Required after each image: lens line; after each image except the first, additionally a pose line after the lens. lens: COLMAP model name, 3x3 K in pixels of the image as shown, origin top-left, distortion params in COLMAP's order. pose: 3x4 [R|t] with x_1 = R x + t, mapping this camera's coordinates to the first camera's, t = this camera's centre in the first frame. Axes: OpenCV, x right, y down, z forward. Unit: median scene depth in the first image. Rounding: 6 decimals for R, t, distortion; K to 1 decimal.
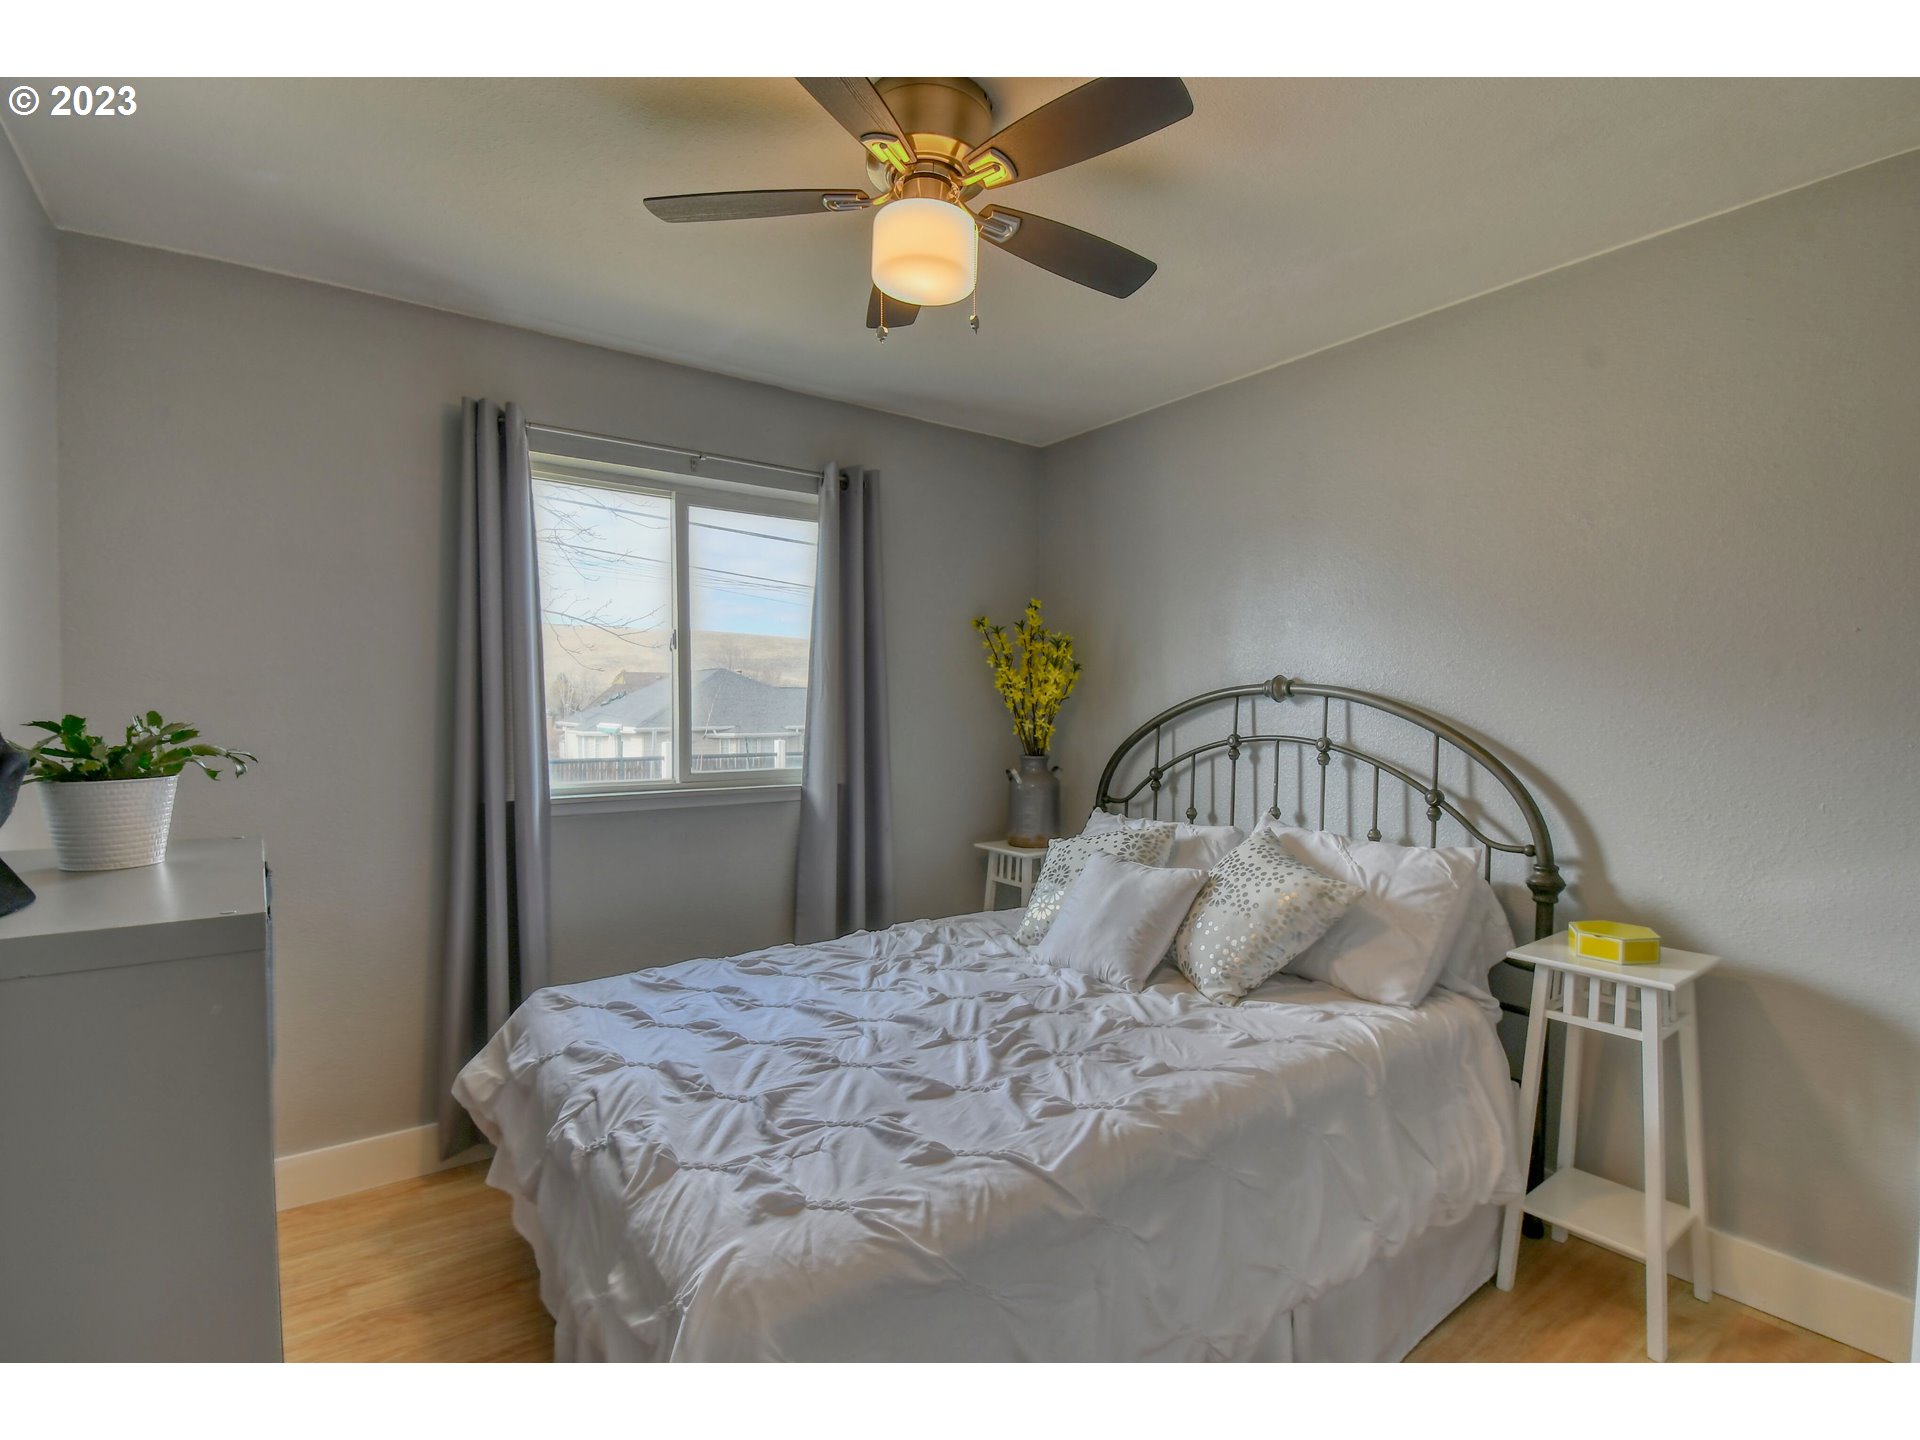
lens RADIAL K [[956.2, 0, 968.8], [0, 956.2, 731.9], [0, 0, 1]] dist [0.034459, -0.000220]
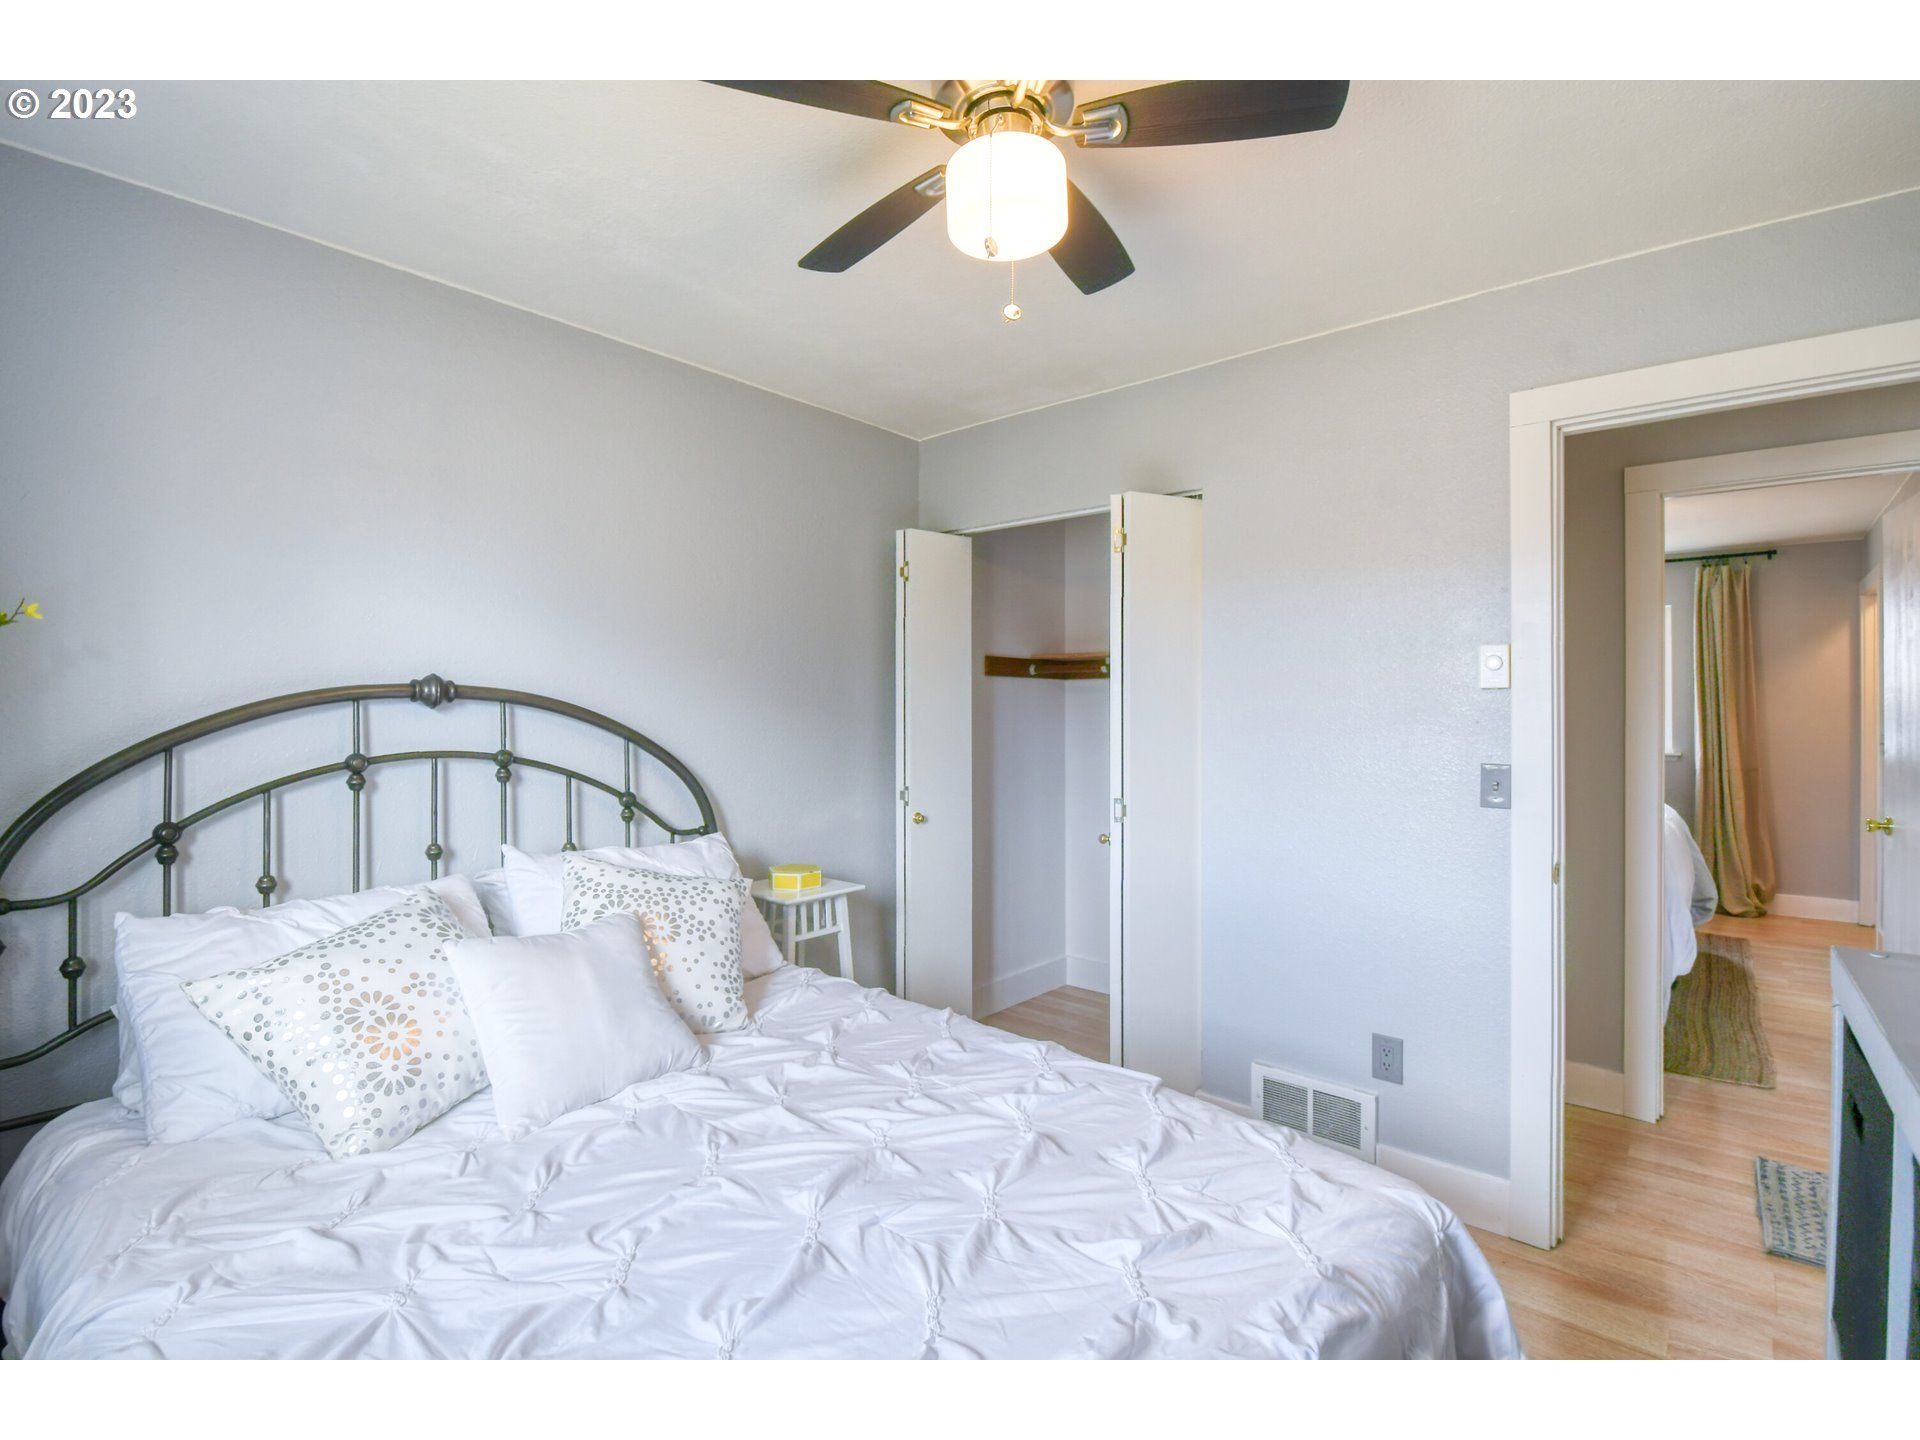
lens RADIAL K [[956.2, 0, 968.8], [0, 956.2, 731.9], [0, 0, 1]] dist [0.034459, -0.000220]
pose [[-0.278657, -0.009562, 0.960343, -0.553263], [0.033936, 0.999228, 0.019797, -0.012228], [-0.959791, 0.038106, -0.278117, 0.829839]]
